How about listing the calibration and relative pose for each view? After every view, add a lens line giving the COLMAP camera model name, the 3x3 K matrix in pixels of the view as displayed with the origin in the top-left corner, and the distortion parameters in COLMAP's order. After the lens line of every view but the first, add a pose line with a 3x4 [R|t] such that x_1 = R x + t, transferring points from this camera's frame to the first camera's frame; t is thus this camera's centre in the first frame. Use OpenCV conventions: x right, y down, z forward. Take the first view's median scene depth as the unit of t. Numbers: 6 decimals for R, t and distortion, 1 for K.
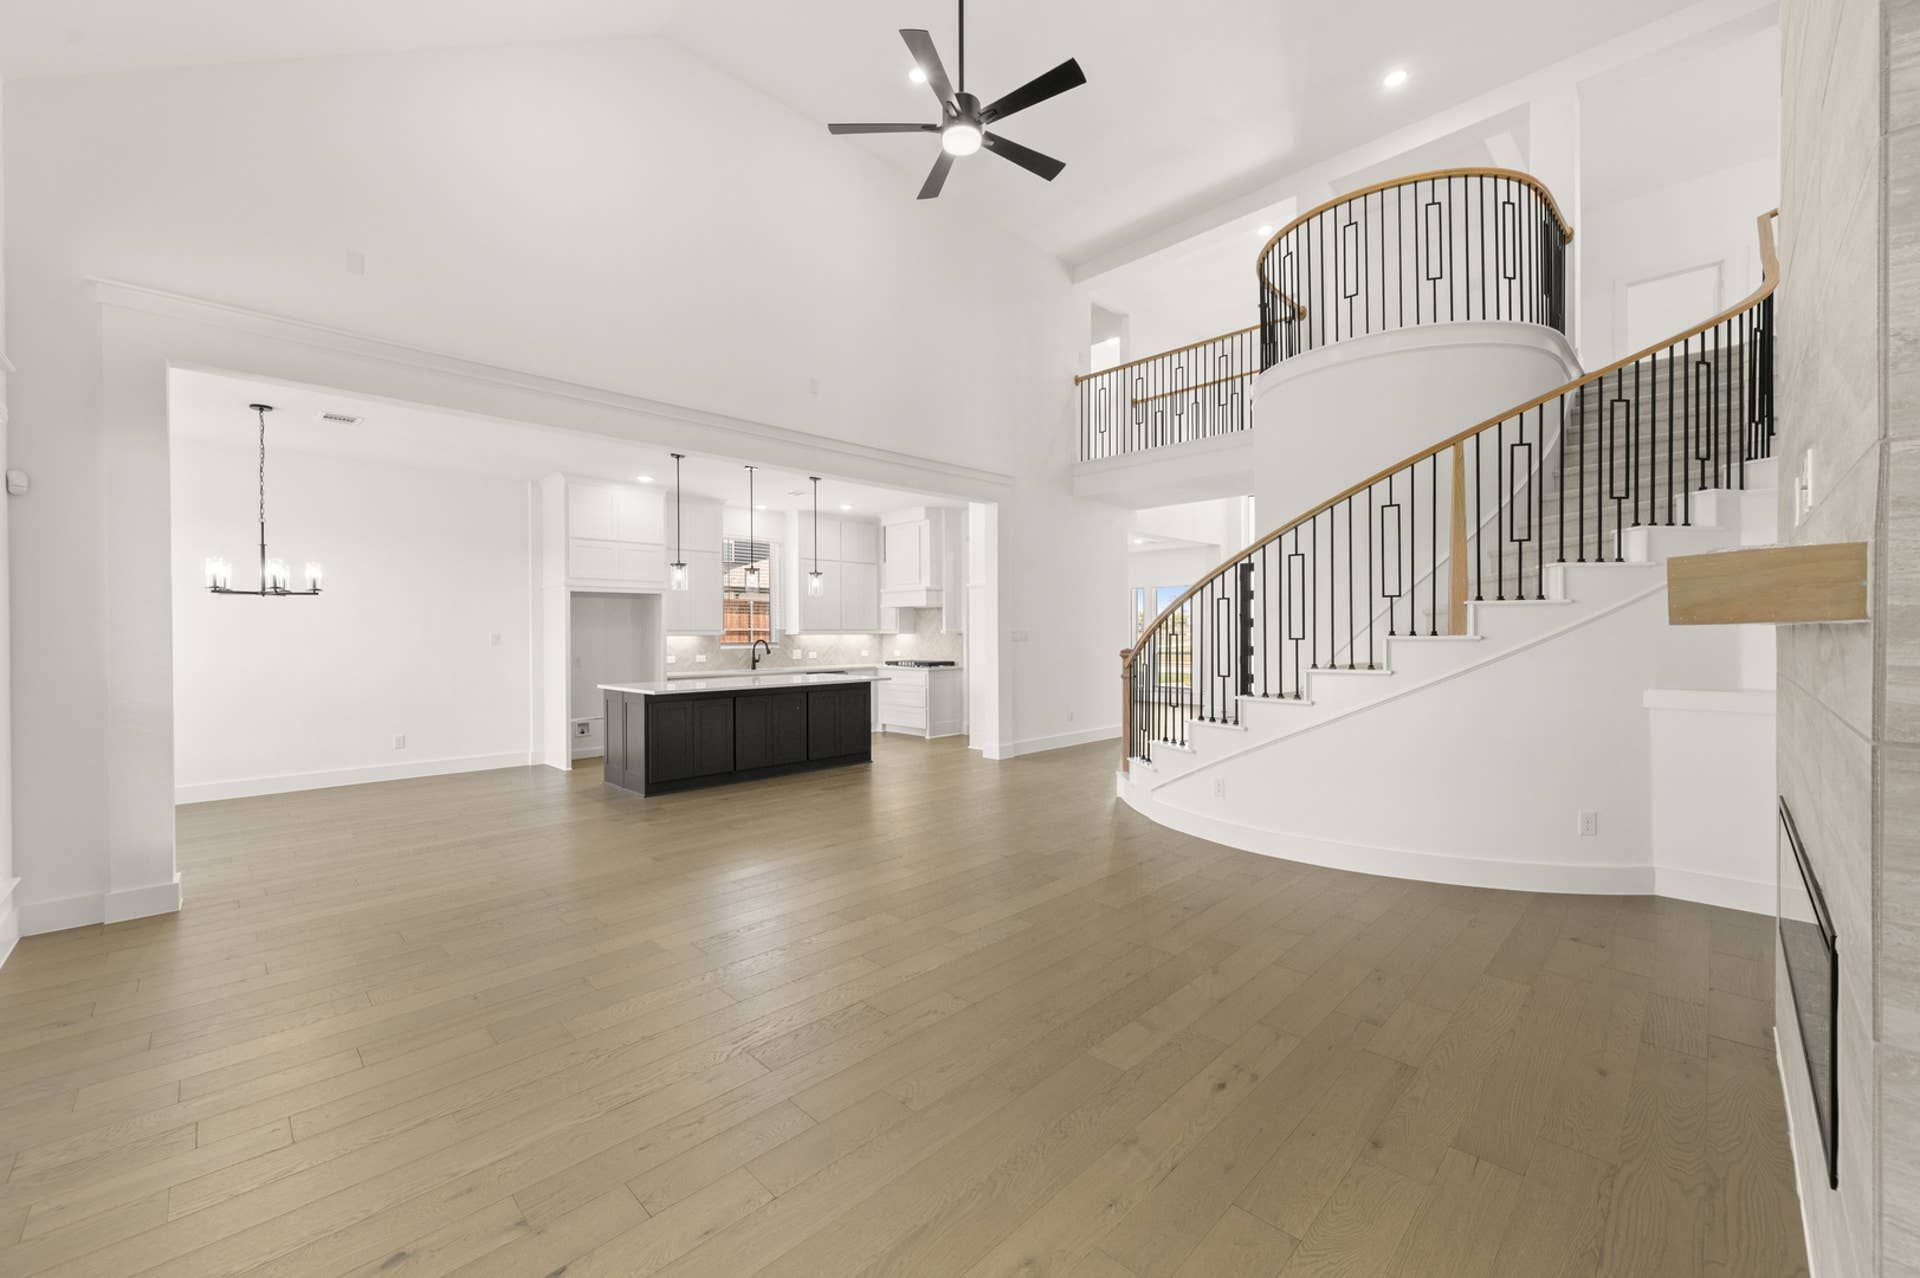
lens RADIAL K [[755.4, 0, 958.7], [0, 755.4, 633.9], [0, 0, 1]] dist [0.001533, 0.000161]
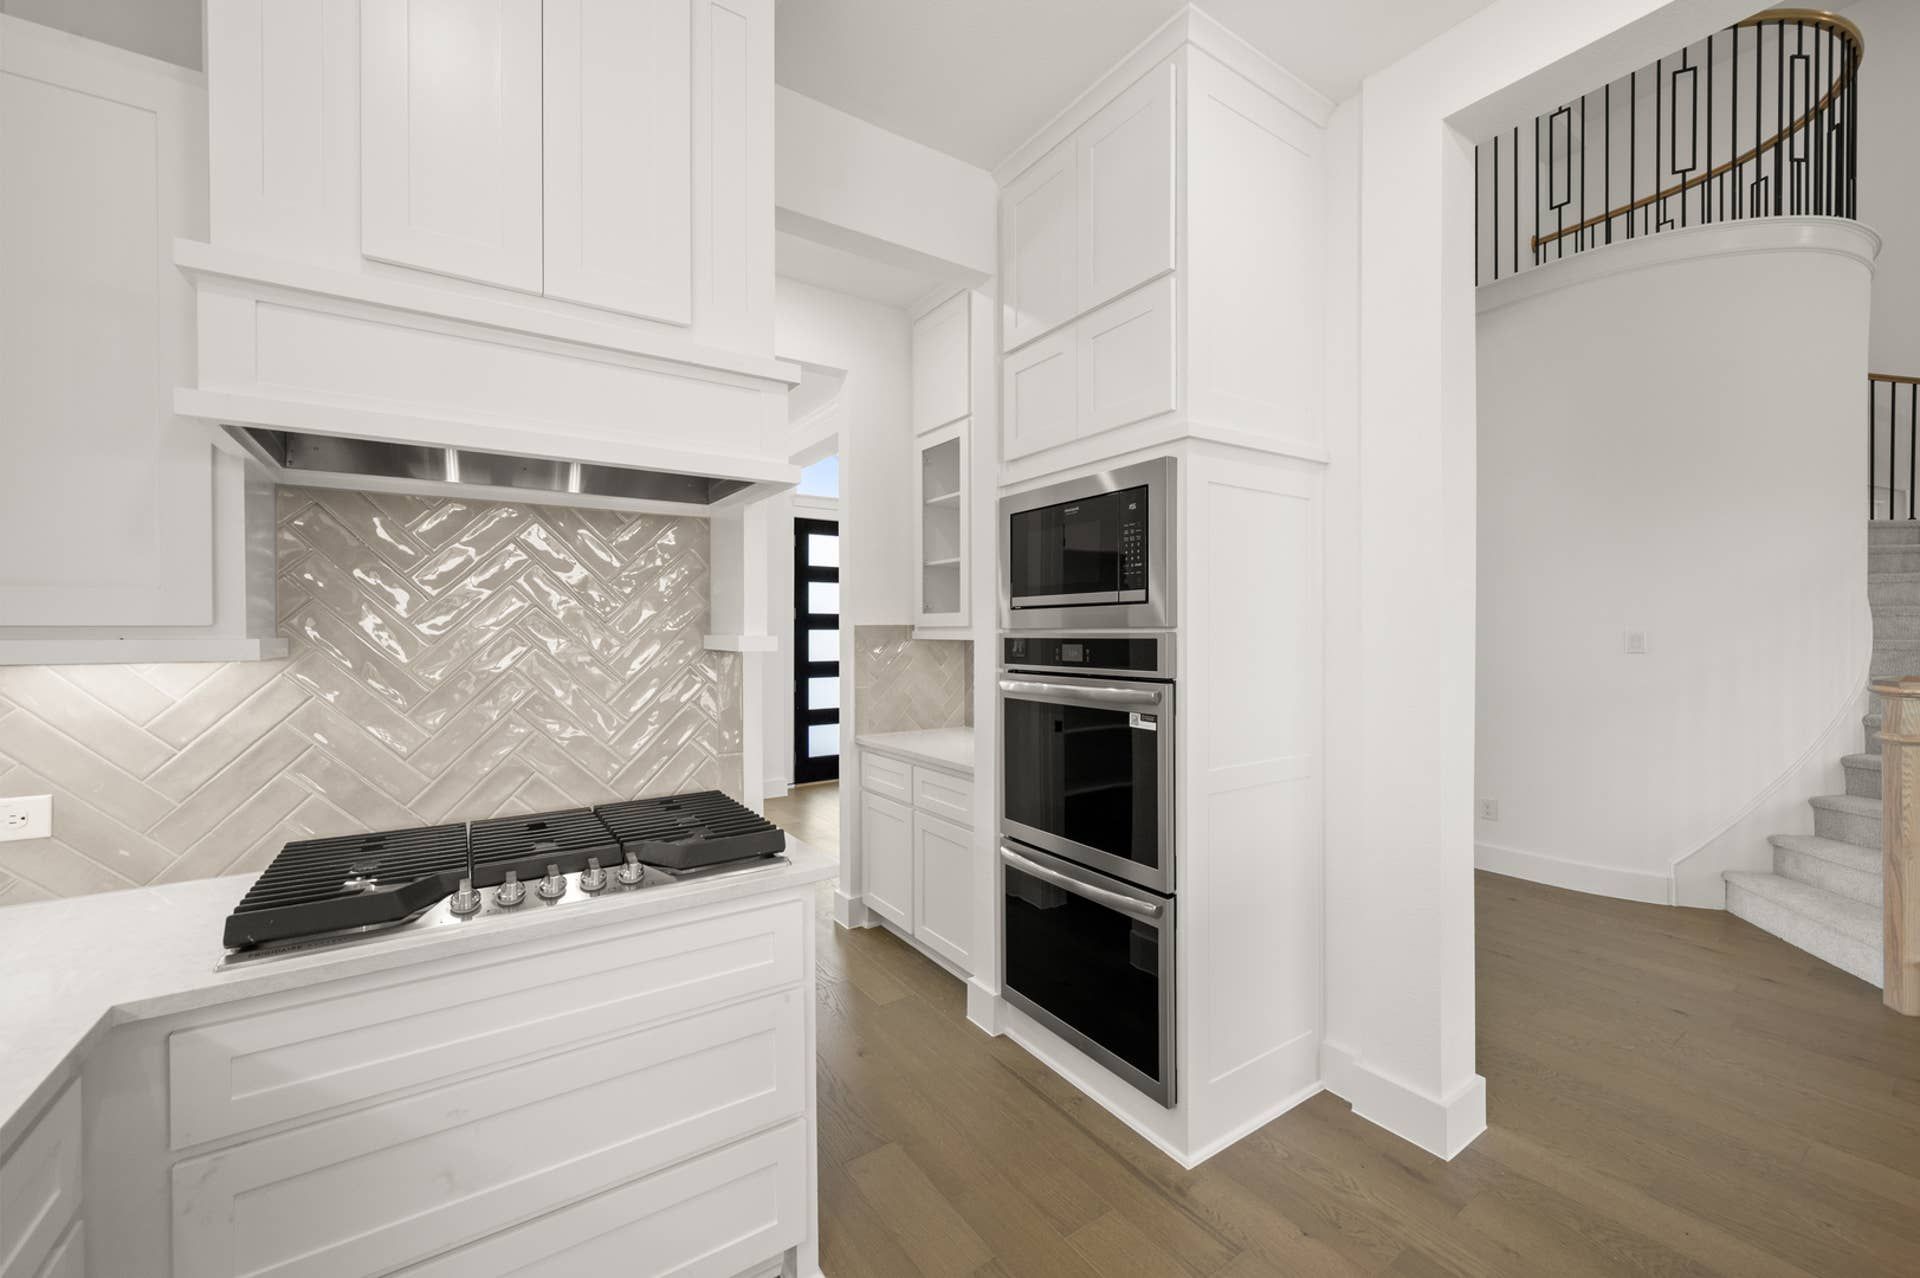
lens RADIAL K [[755.4, 0, 958.7], [0, 755.4, 633.9], [0, 0, 1]] dist [0.001533, 0.000161]
pose [[0.186569, 0.001337, 0.982441, -0.195273], [0.005045, 0.999985, -0.002319, -0.004208], [-0.982429, 0.005389, 0.186560, 0.927585]]
